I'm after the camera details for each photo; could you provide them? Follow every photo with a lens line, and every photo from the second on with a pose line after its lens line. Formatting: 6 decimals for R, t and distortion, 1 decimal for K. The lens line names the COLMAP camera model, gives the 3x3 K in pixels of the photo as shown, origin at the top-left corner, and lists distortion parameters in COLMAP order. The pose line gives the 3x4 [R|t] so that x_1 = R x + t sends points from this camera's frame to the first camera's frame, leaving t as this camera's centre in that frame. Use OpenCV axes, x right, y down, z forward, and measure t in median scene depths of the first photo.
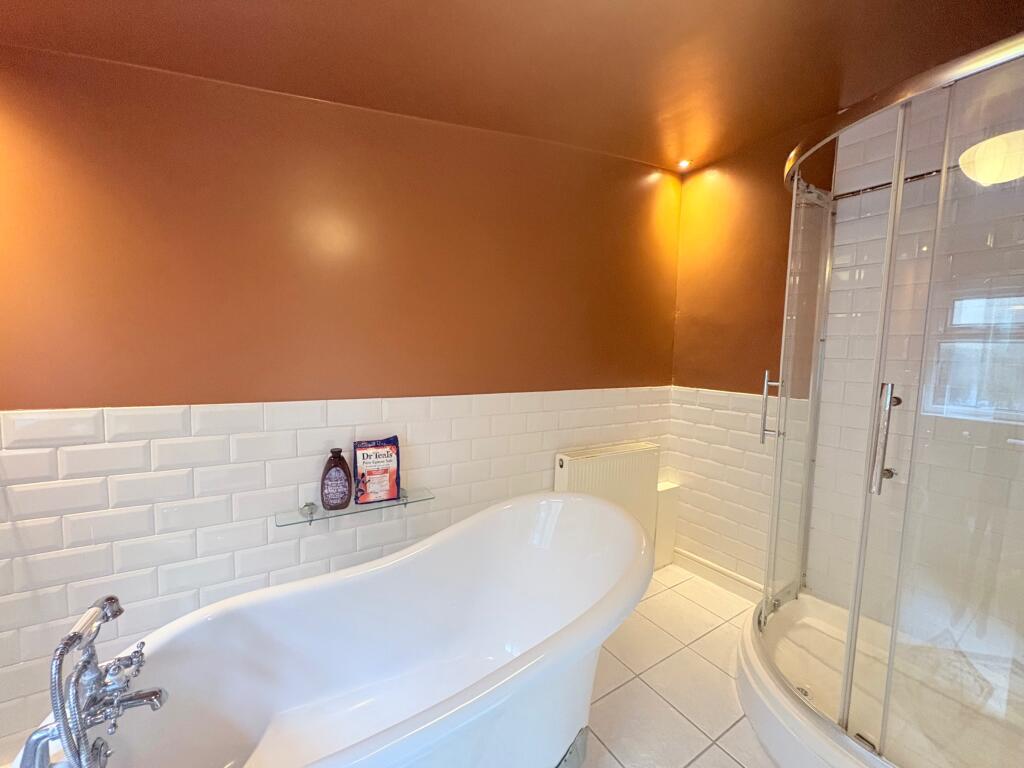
lens RADIAL K [[407.3, 0, 511.6], [0, 407.3, 384.9], [0, 0, 1]] dist [-0.002493, -0.000018]
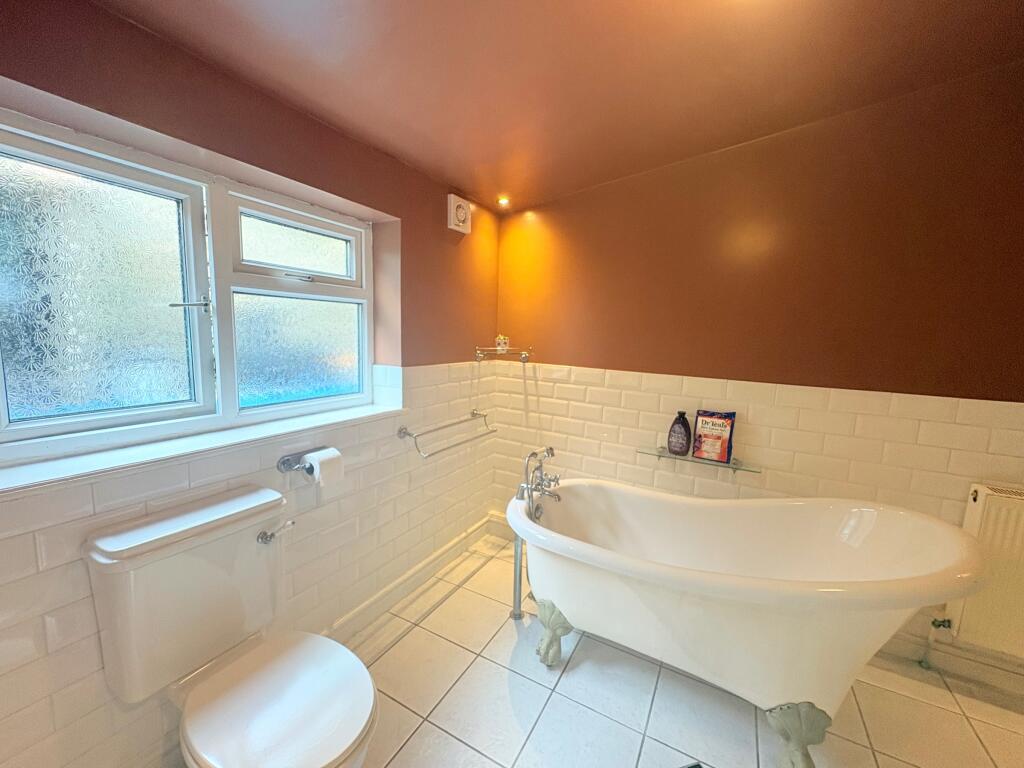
lens RADIAL K [[410.2, 0, 511.0], [0, 410.2, 383.6], [0, 0, 1]] dist [-0.000353, 0.000397]
pose [[0.472403, 0.106316, -0.874947, 0.477033], [-0.096761, 0.992954, 0.068412, 0.024287], [0.876055, 0.052342, 0.479362, -0.164910]]
